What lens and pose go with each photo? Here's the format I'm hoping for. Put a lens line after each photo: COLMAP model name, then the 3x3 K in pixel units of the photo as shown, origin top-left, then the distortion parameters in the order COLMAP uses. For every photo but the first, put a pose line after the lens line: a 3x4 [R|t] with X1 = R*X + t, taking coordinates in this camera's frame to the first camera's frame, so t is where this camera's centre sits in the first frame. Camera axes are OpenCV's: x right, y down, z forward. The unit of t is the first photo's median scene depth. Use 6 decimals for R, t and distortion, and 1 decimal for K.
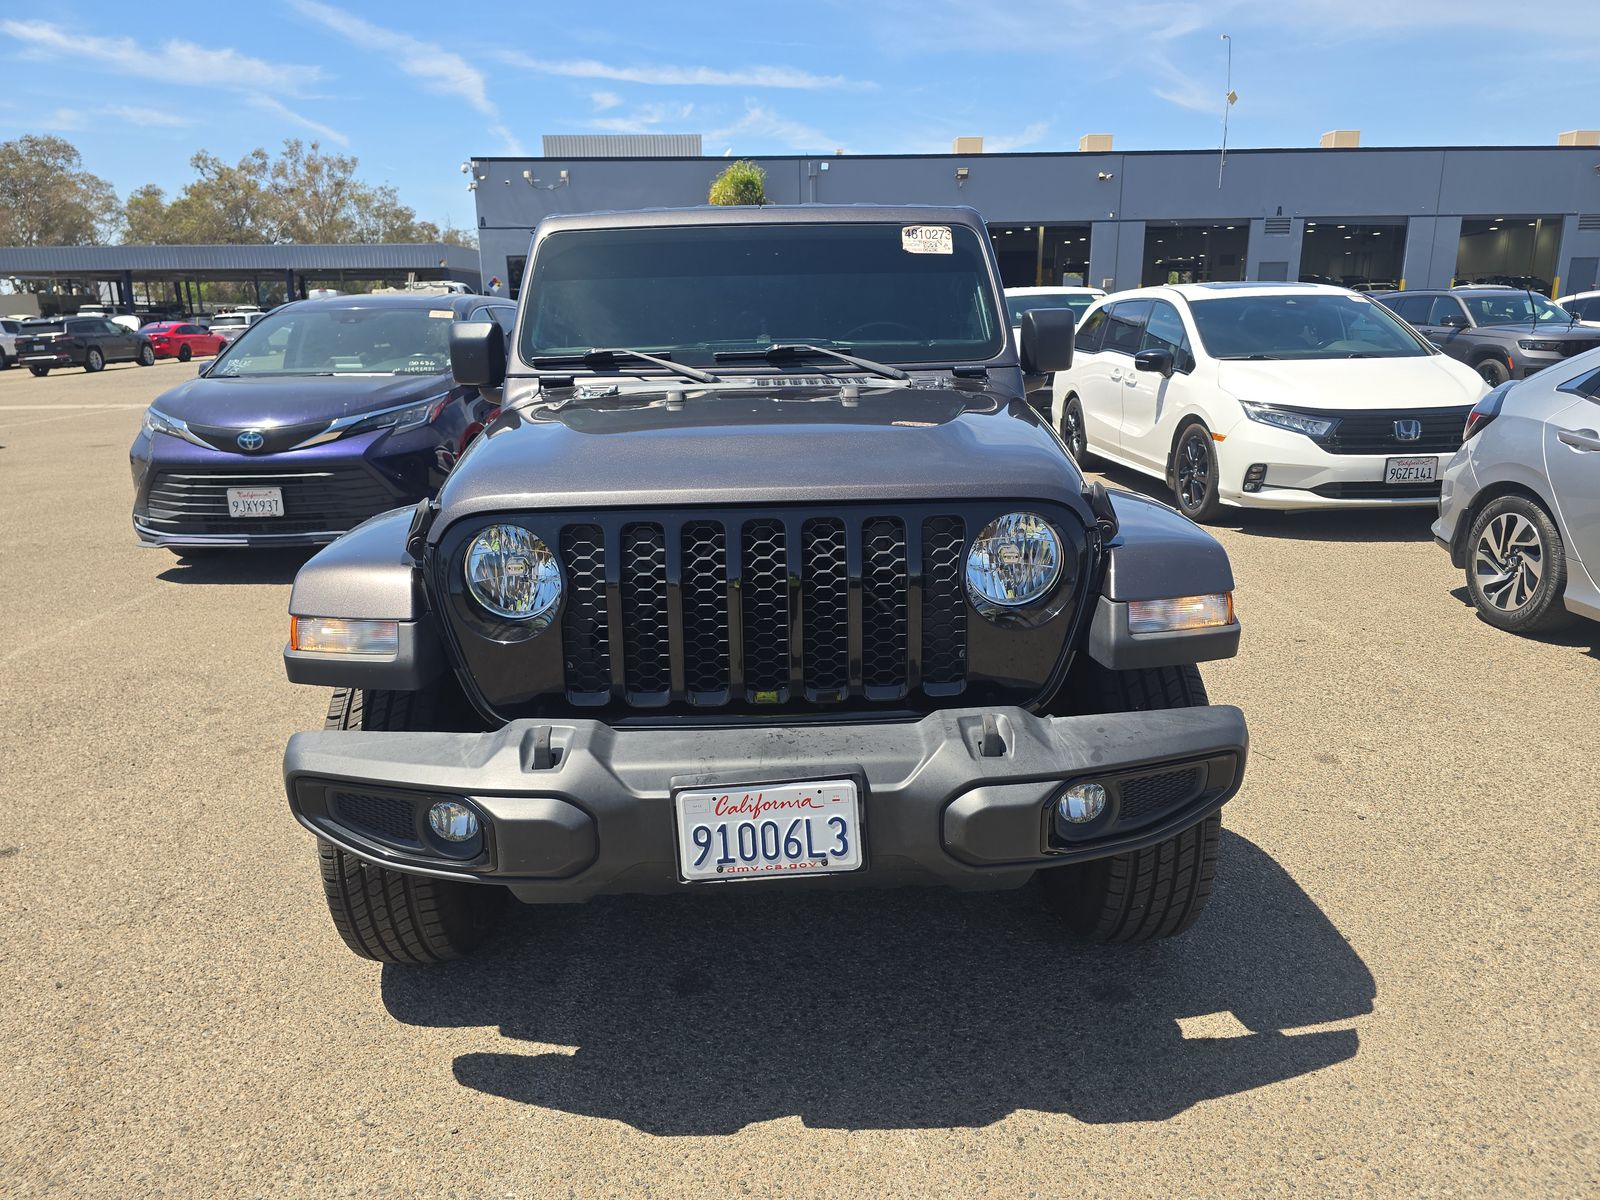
lens RADIAL K [[1067.3, 0, 791.9], [0, 1067.3, 593.2], [0, 0, 1]] dist [0.061682, -0.054759]
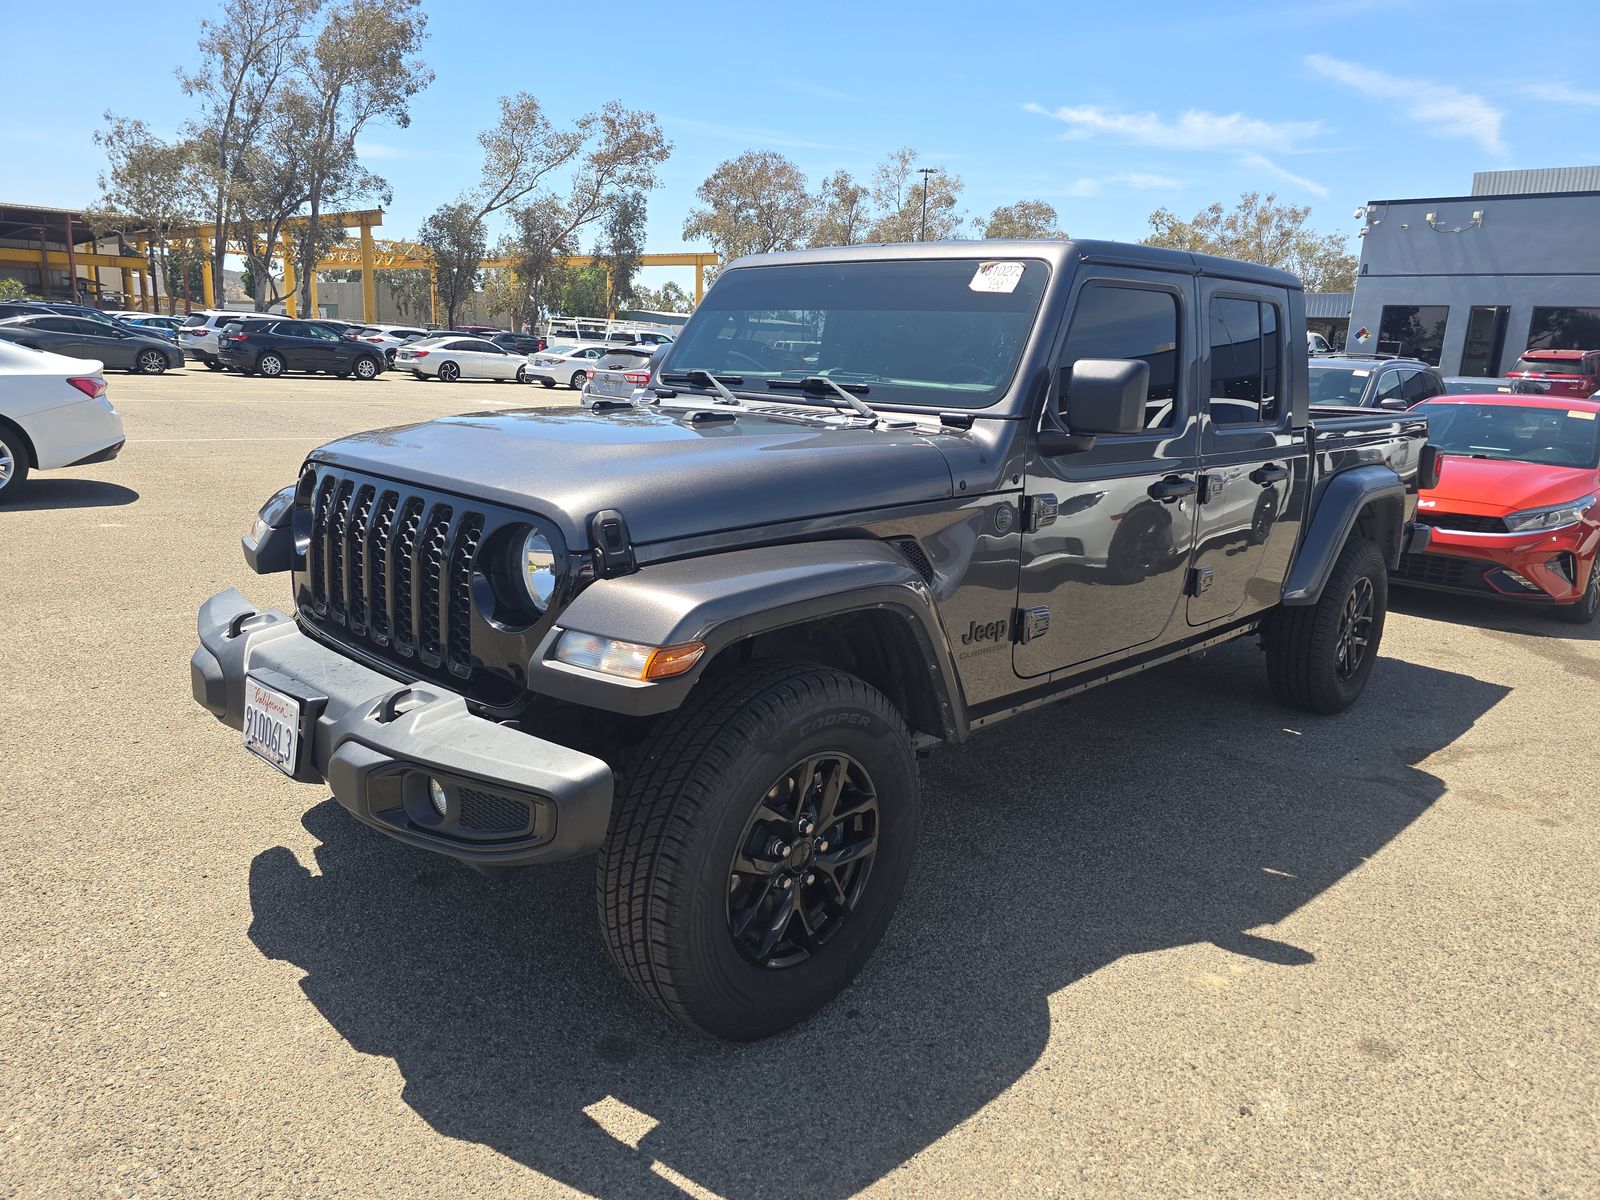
lens RADIAL K [[1085.7, 0, 809.4], [0, 1085.7, 572.5], [0, 0, 1]] dist [-0.004016, -0.004023]
pose [[0.702350, 0.189246, -0.686215, 0.691381], [-0.229892, 0.972658, 0.032946, -0.077369], [0.673687, 0.134616, 0.726653, 0.254880]]
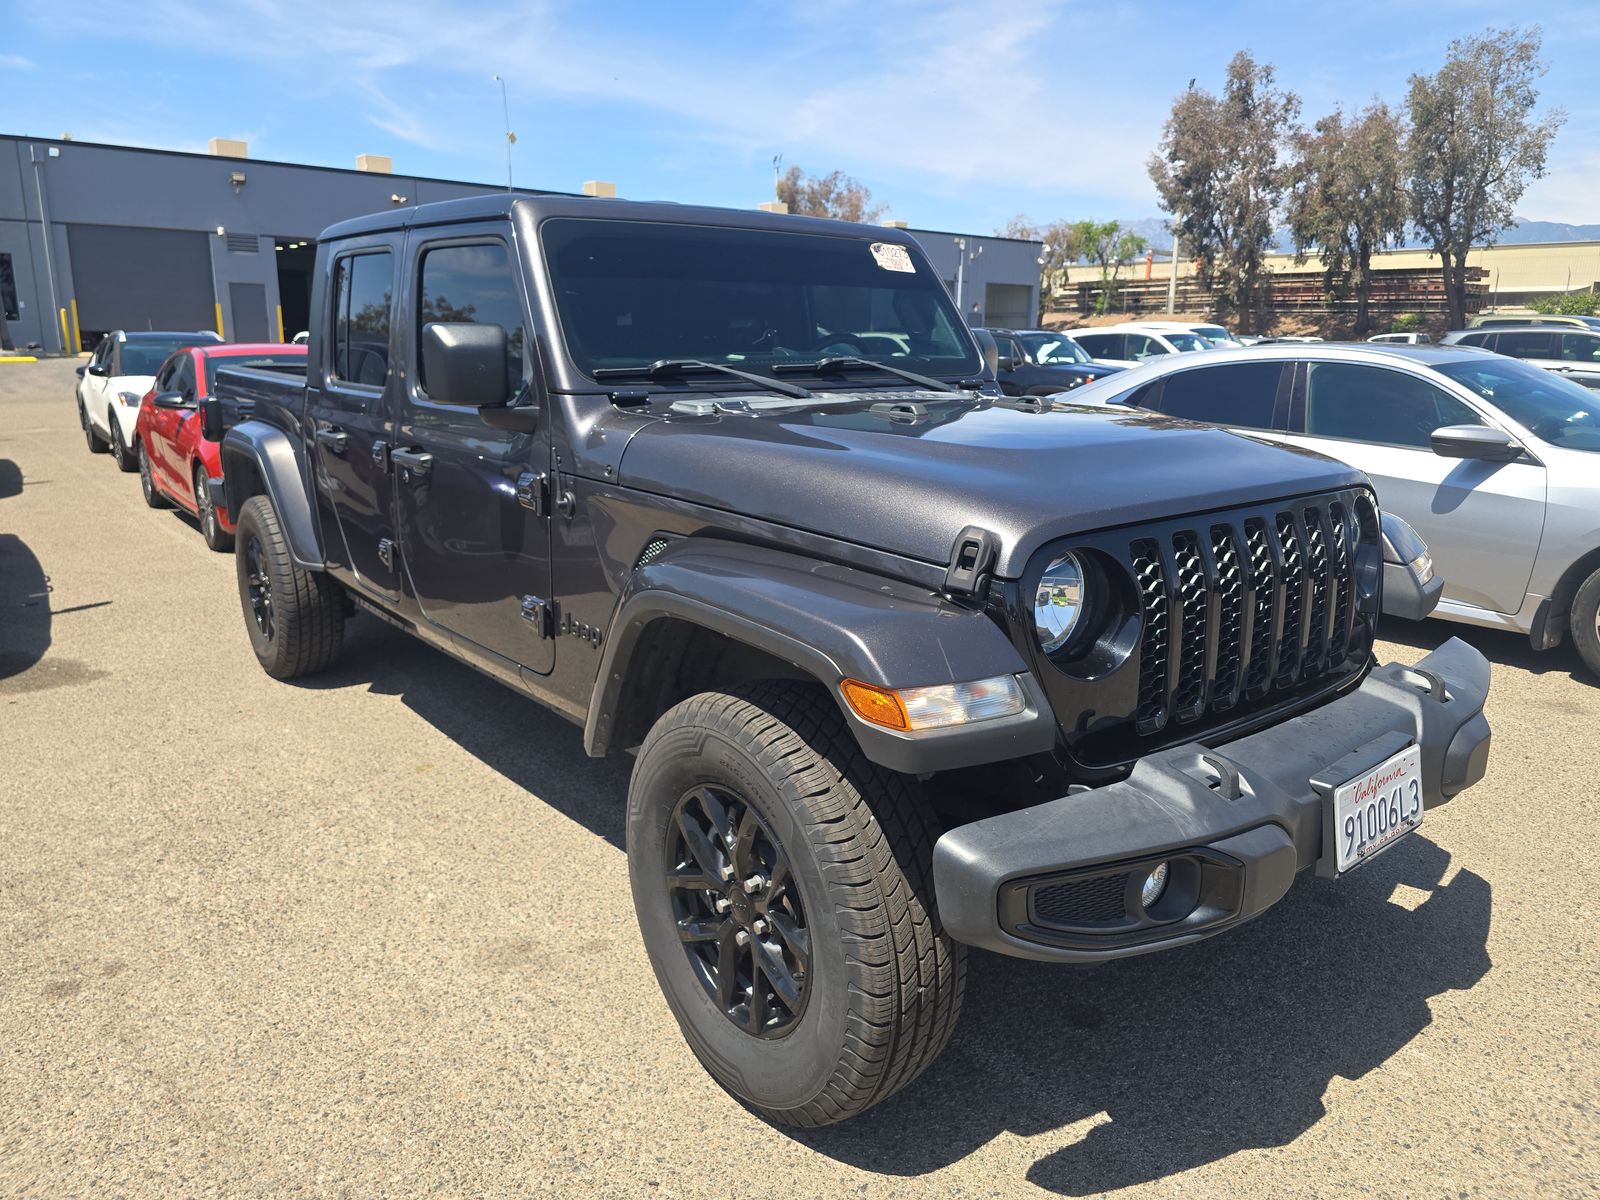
lens RADIAL K [[1085.7, 0, 809.4], [0, 1085.7, 572.5], [0, 0, 1]] dist [-0.004016, -0.004023]
pose [[0.801482, -0.103075, 0.589069, -0.587352], [0.127143, 0.991884, 0.000570, -0.044131], [-0.584347, 0.074439, 0.808082, 0.239821]]
